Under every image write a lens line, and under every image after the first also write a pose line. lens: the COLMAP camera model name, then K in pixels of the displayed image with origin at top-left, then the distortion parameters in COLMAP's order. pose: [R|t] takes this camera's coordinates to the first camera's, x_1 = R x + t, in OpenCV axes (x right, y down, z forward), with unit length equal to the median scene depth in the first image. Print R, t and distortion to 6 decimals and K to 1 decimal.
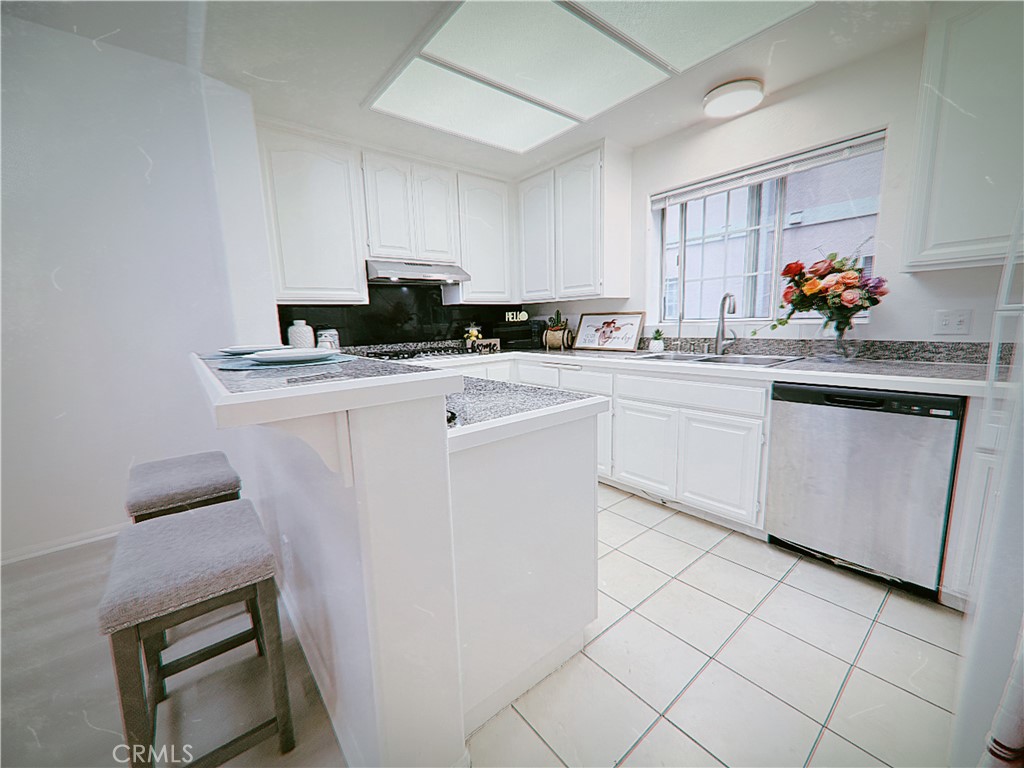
lens RADIAL K [[410.0, 0, 510.2], [0, 410.0, 384.7], [0, 0, 1]] dist [0.000678, -0.000069]
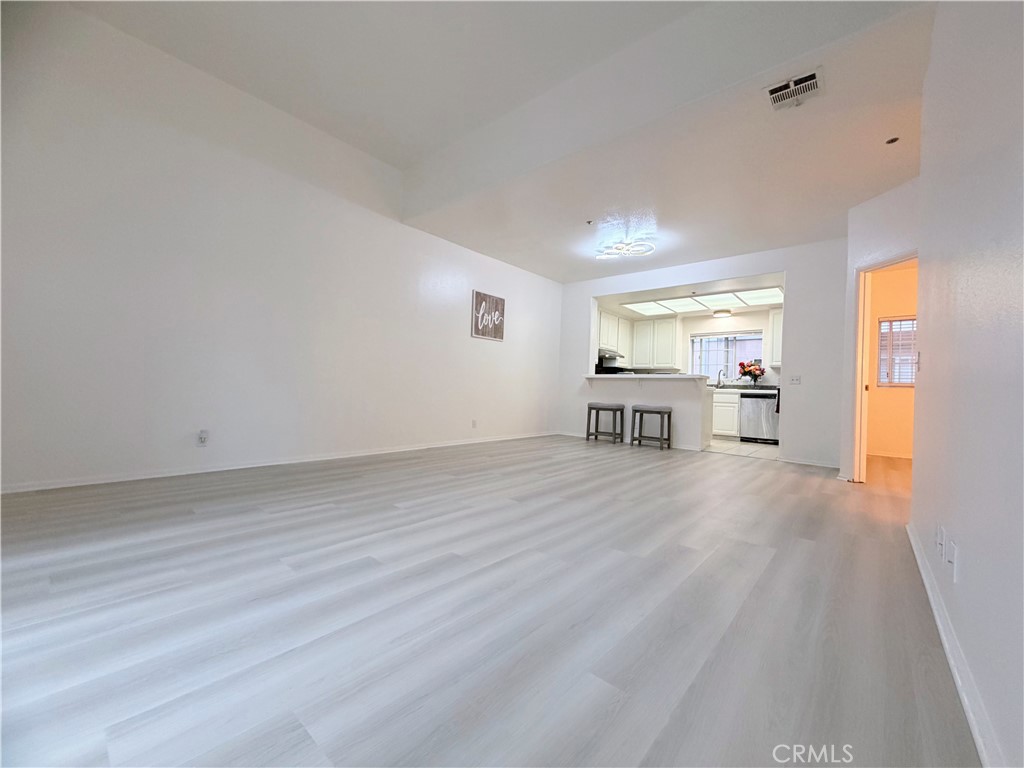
lens RADIAL K [[410.0, 0, 506.0], [0, 410.0, 383.3], [0, 0, 1]] dist [0.000678, -0.000069]
pose [[0.983775, 0.068281, 0.165905, -1.349206], [-0.039092, 0.984107, -0.173222, 0.410029], [-0.175096, 0.163926, 0.970809, -1.465808]]
